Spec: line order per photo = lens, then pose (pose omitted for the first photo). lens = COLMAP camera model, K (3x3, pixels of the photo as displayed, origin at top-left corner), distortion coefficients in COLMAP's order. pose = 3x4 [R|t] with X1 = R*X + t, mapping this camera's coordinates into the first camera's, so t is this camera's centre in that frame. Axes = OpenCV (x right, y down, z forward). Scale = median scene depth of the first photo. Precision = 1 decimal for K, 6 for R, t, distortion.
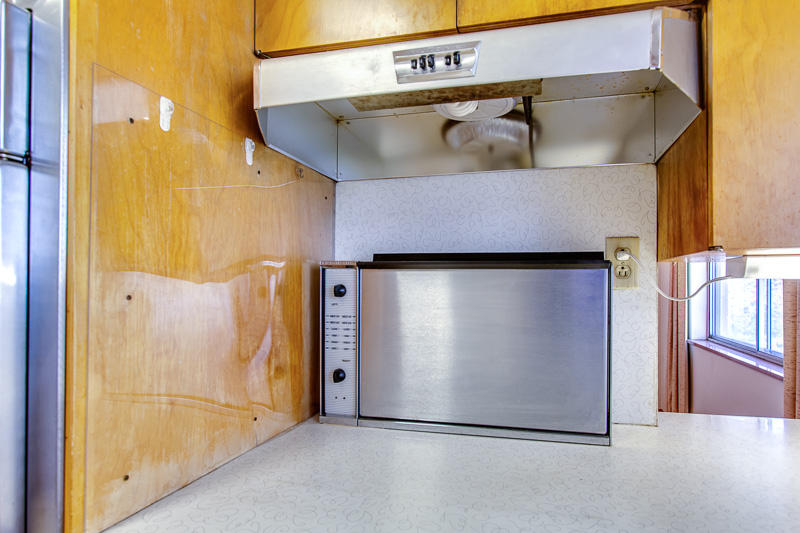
lens RADIAL K [[399.5, 0, 437.8], [0, 399.5, 291.4], [0, 0, 1]] dist [-0.004515, 0.001328]
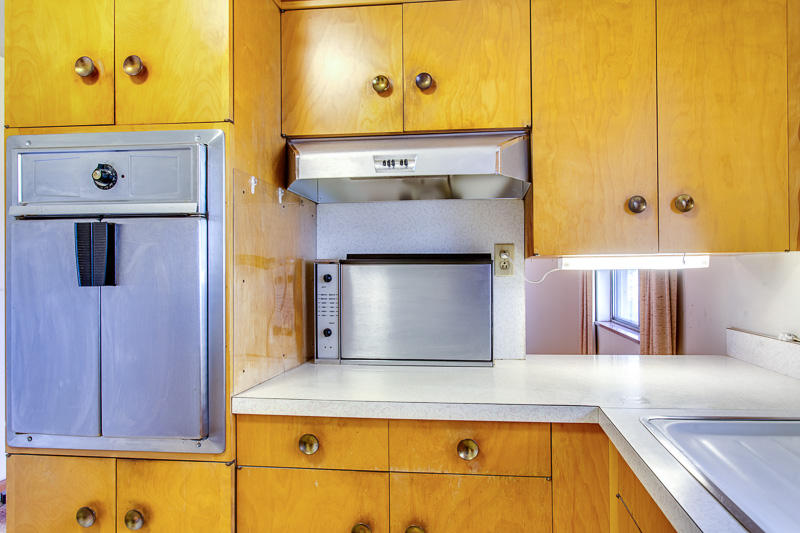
lens RADIAL K [[540.3, 0, 406.9], [0, 540.3, 278.4], [0, 0, 1]] dist [-0.027412, 0.015967]
pose [[0.994898, -0.006304, 0.100686, -0.148914], [0.007469, 0.999909, -0.011201, 0.024571], [-0.100606, 0.011896, 0.994855, -1.130104]]
